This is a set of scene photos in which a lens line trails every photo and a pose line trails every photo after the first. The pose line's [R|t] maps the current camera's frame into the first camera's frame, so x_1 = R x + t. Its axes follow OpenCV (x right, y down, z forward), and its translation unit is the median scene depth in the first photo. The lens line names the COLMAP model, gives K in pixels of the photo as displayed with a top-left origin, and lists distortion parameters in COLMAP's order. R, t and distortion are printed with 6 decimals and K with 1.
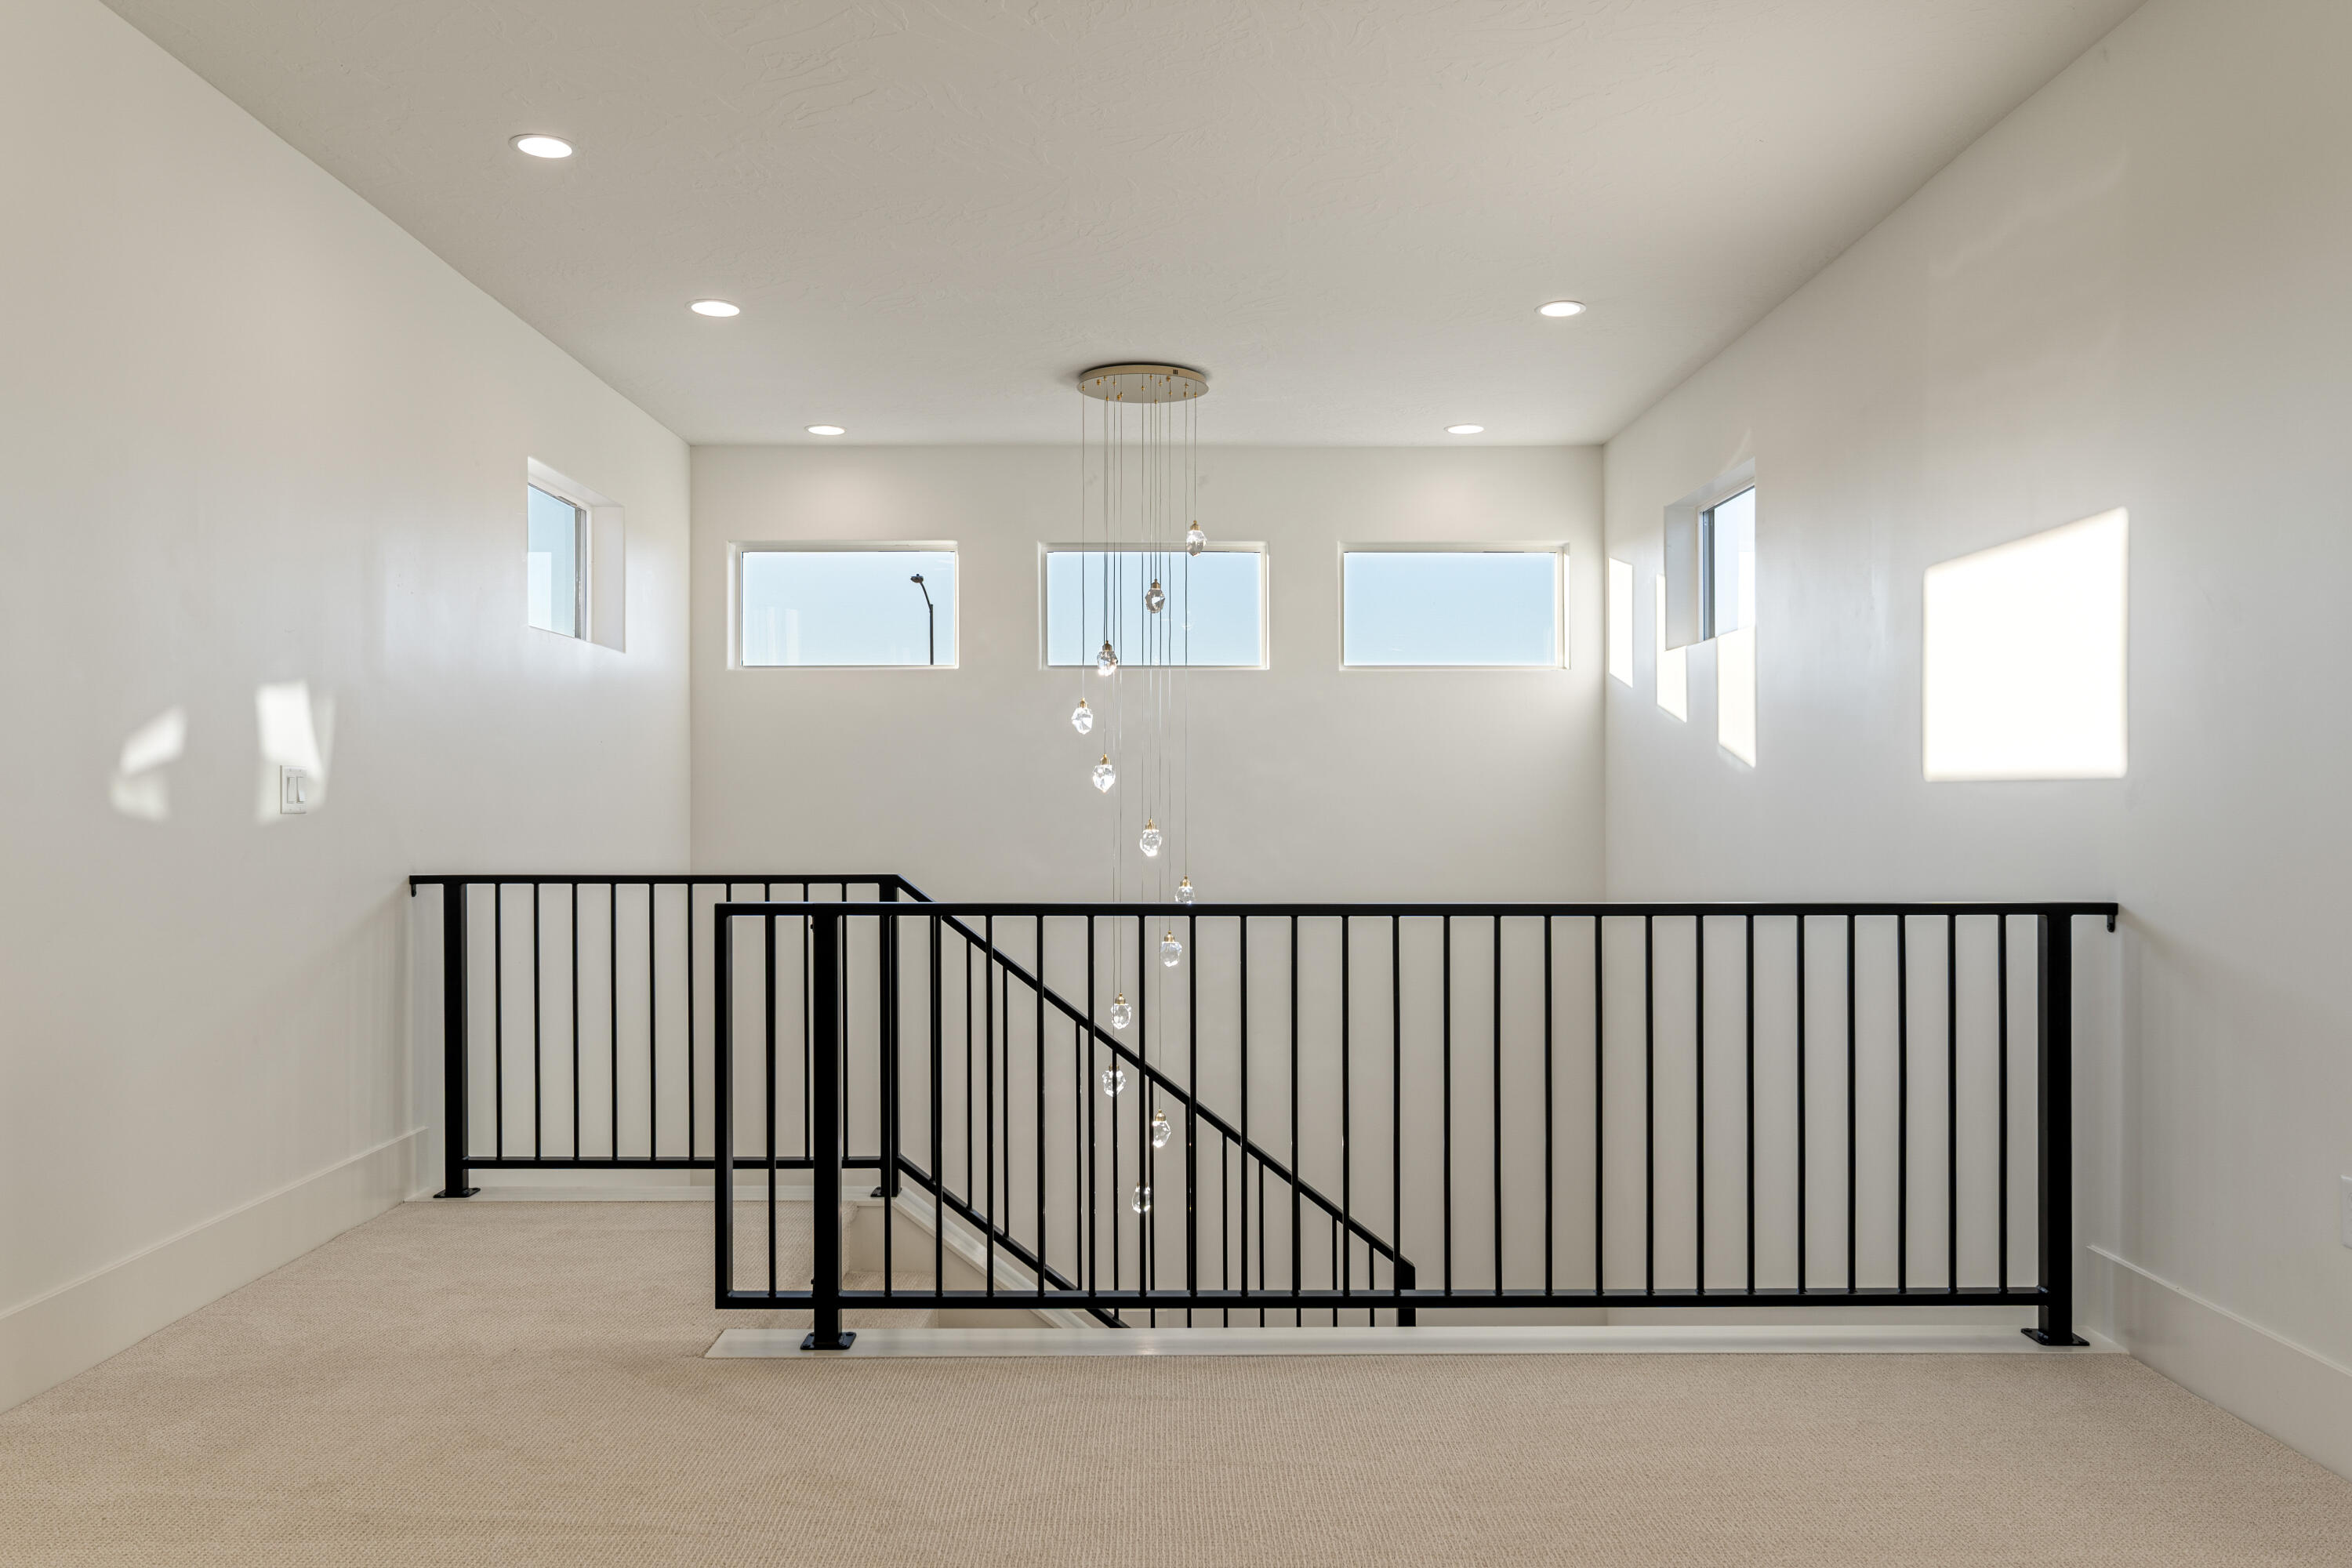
lens RADIAL K [[1702.7, 0, 1170.3], [0, 1702.7, 798.9], [0, 0, 1]] dist [-0.009512, -0.000709]
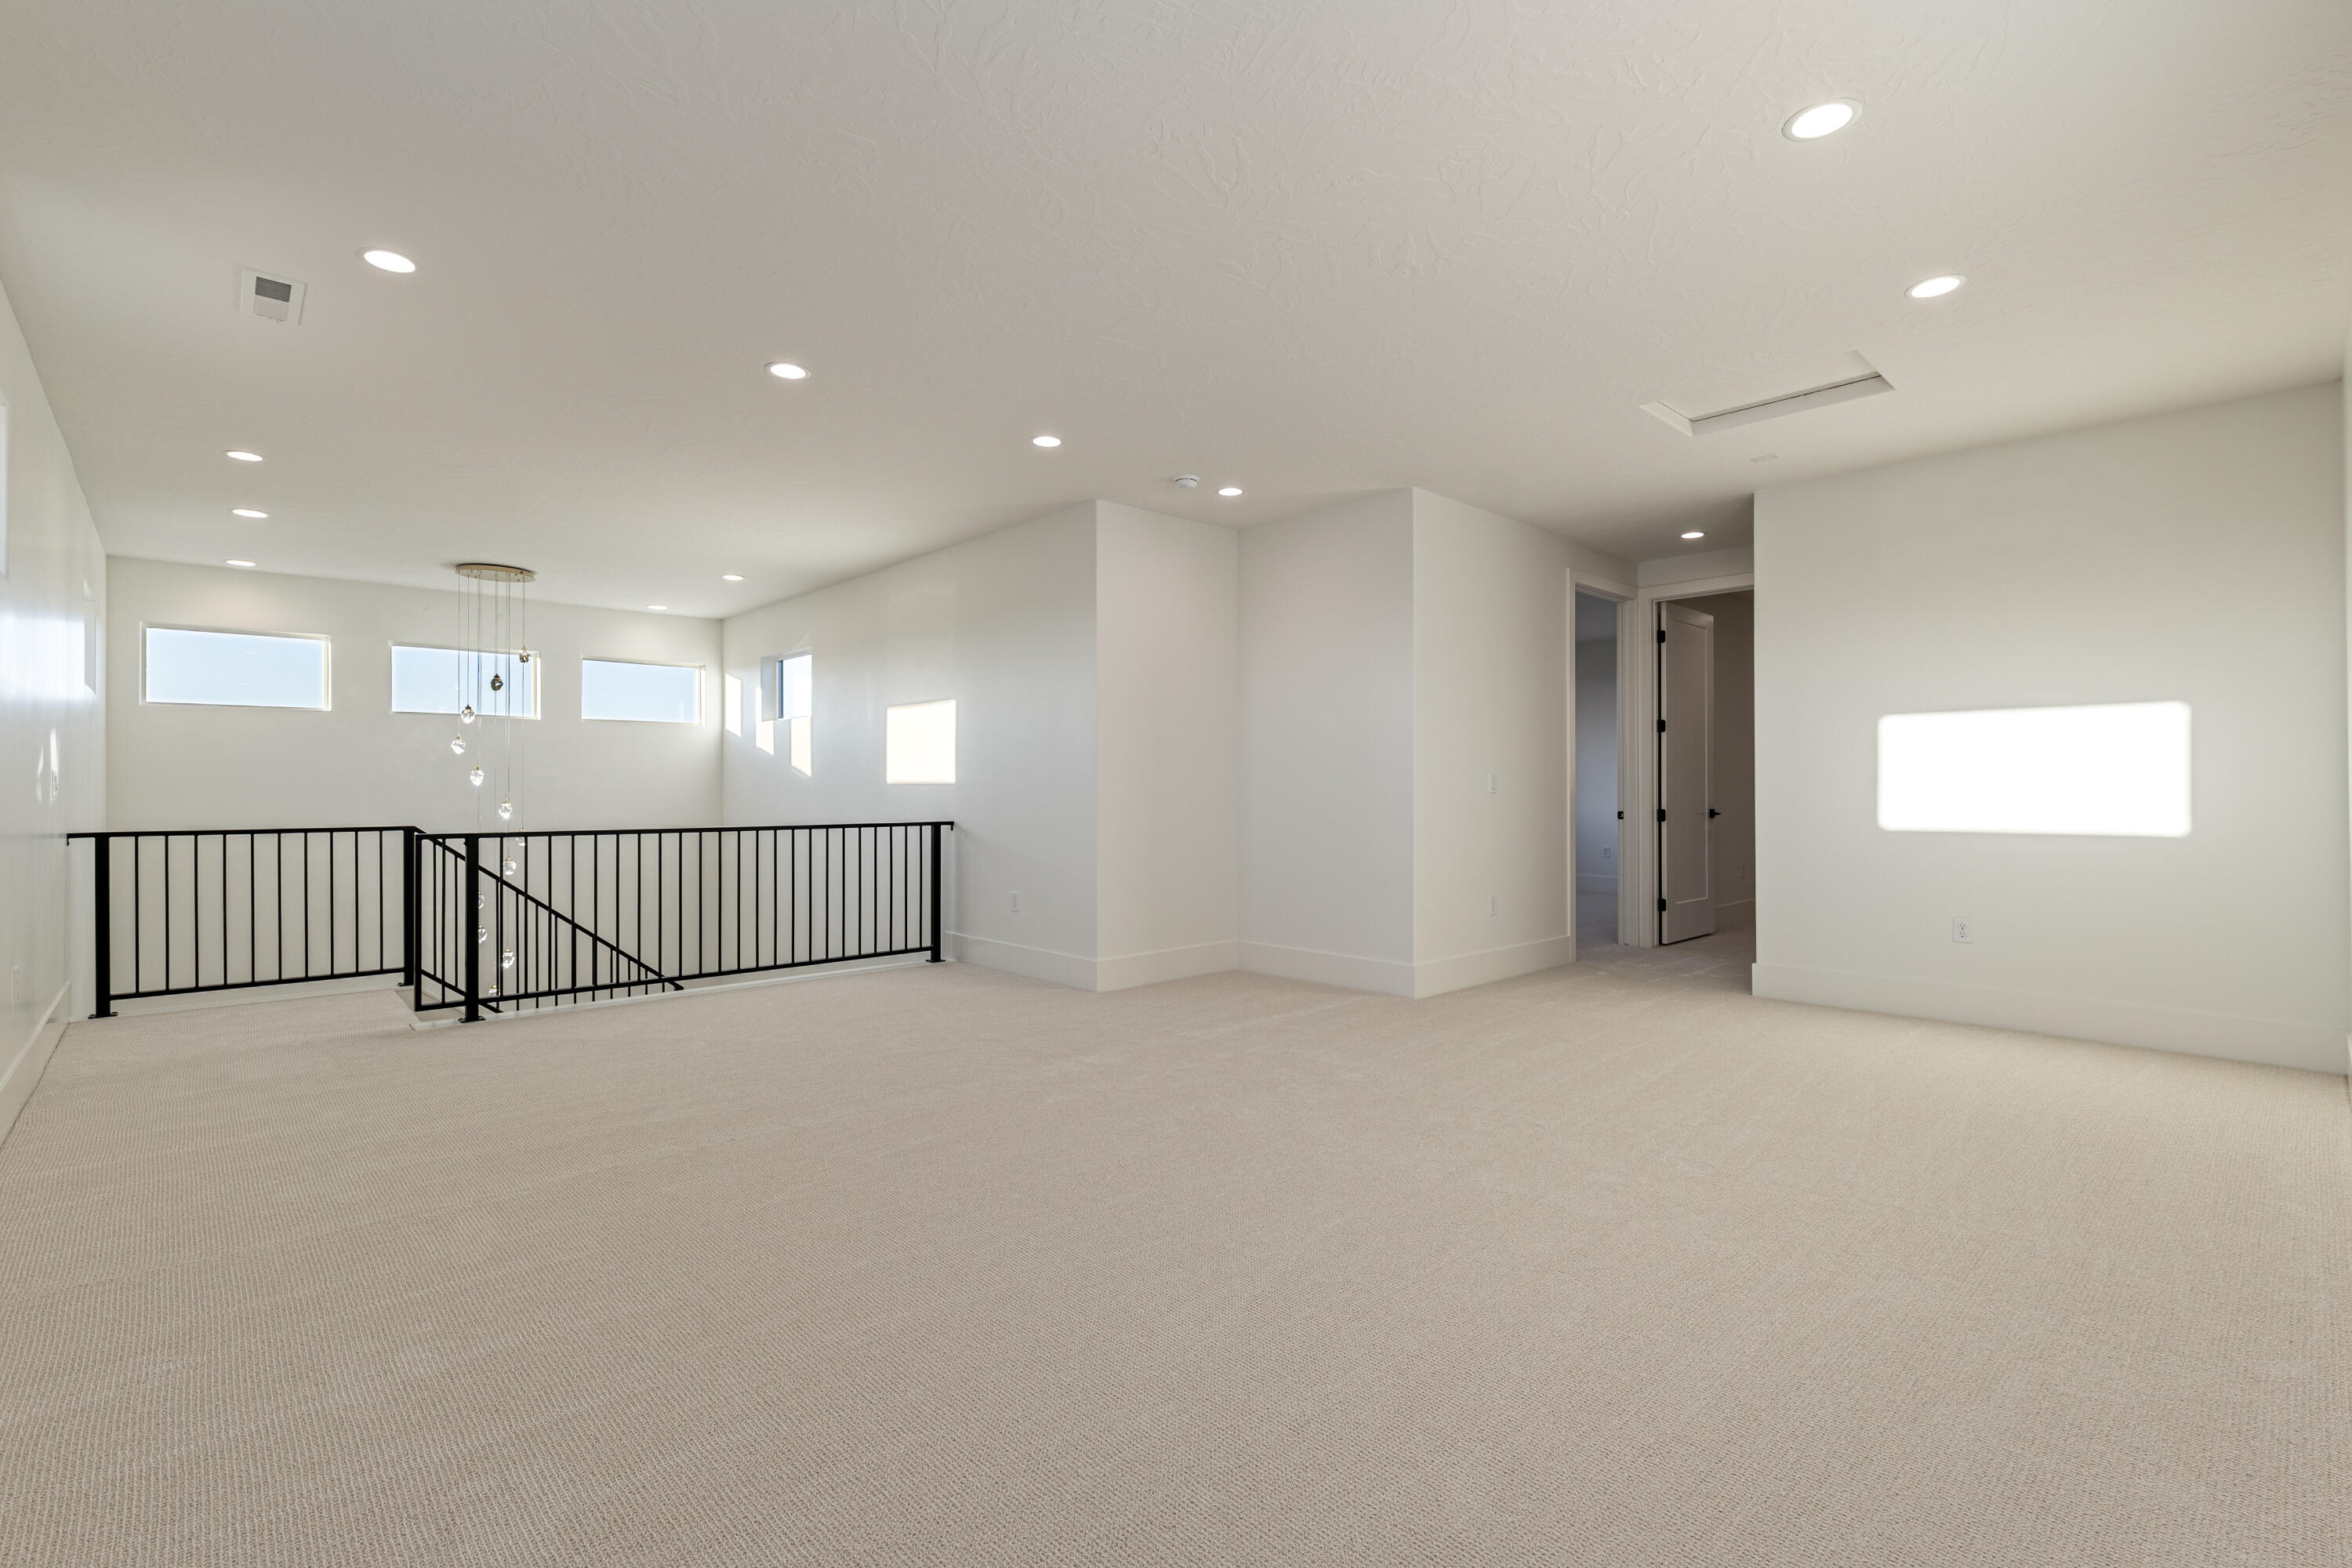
lens RADIAL K [[1059.4, 0, 1171.9], [0, 1059.4, 790.2], [0, 0, 1]] dist [0.008326, -0.000134]
pose [[0.737043, -0.000295, 0.675846, -0.348980], [-0.001465, 0.999997, 0.002035, -0.001718], [-0.675845, -0.002490, 0.737040, -0.535889]]
